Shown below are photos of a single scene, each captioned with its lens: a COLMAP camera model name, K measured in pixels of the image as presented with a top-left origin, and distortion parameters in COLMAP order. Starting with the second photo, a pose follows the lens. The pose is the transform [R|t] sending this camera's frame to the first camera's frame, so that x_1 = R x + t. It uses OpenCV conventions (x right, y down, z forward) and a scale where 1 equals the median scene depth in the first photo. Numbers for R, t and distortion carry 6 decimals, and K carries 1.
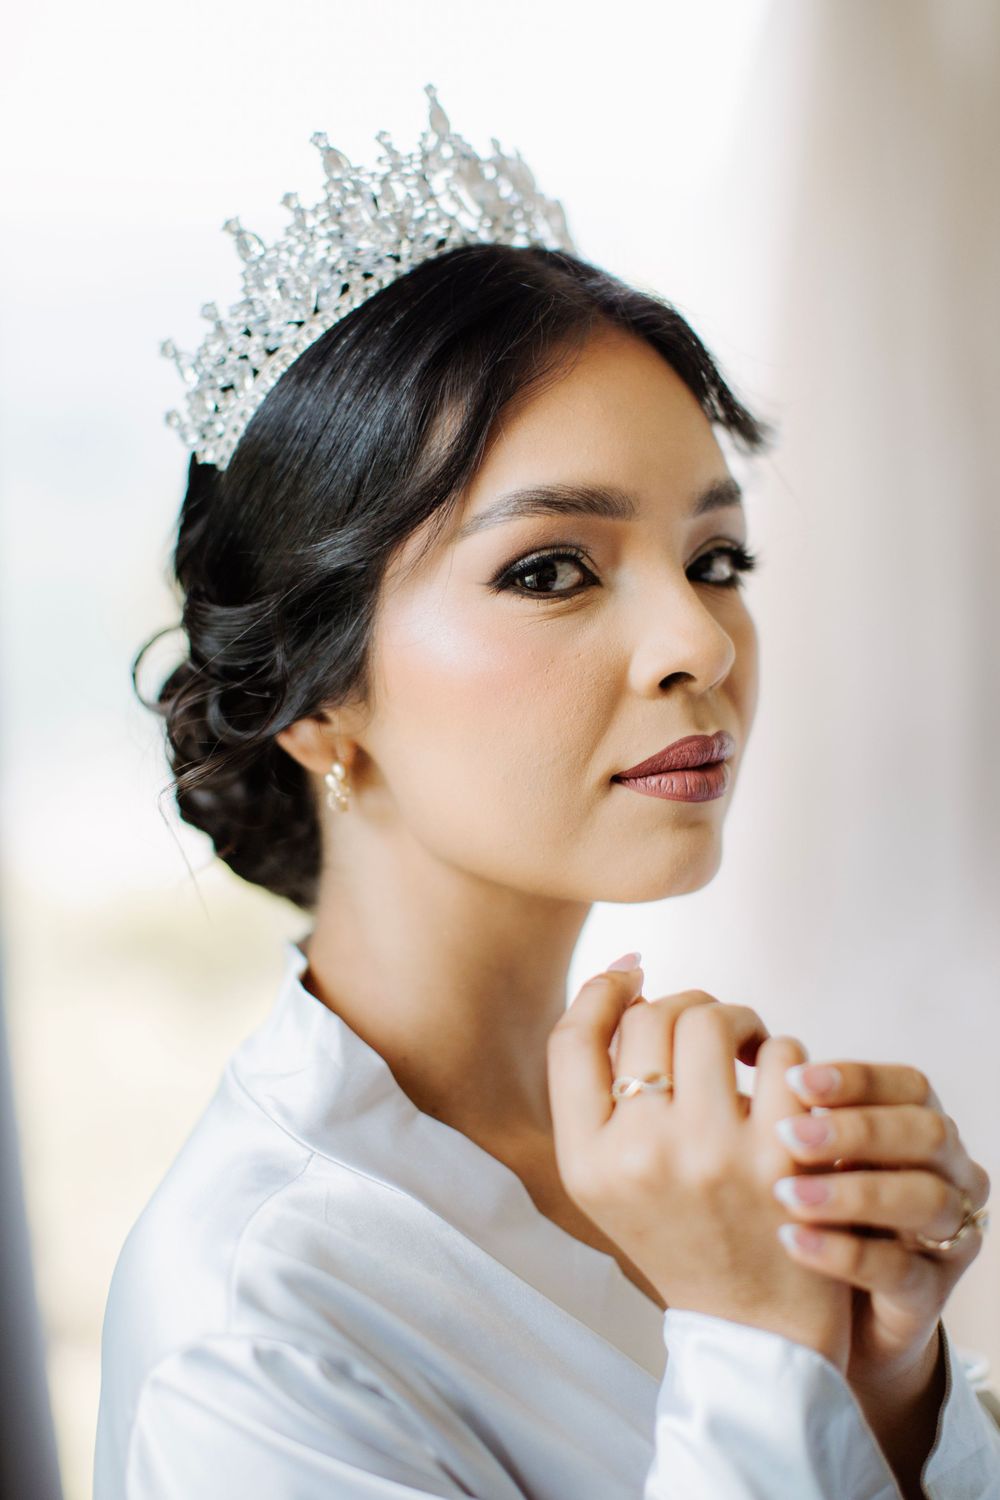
lens RADIAL K [[2161.8, 0, 500.5], [0, 2161.8, 749.0], [0, 0, 1]] dist [0.046968, 0.000000]
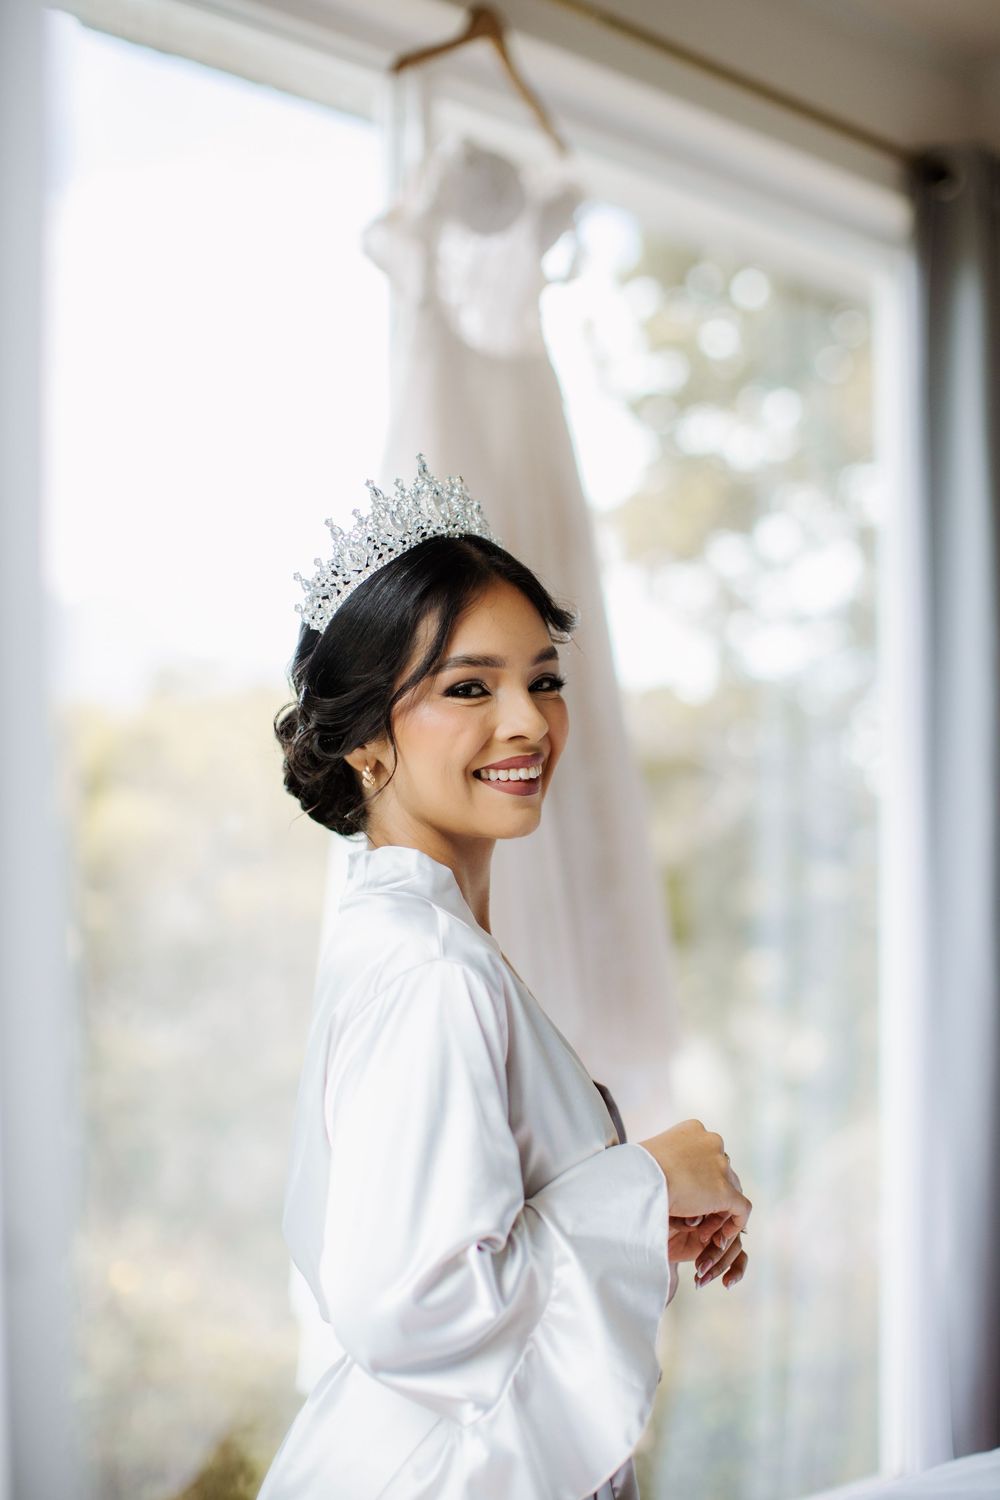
lens RADIAL K [[2161.8, 0, 500.7], [0, 2161.8, 750.9], [0, 0, 1]] dist [0.046968, 0.000000]
pose [[0.999557, 0.023160, 0.018717, 0.014581], [-0.023533, 0.999525, 0.019913, -0.059199], [-0.018247, -0.020344, 0.999627, -1.209804]]
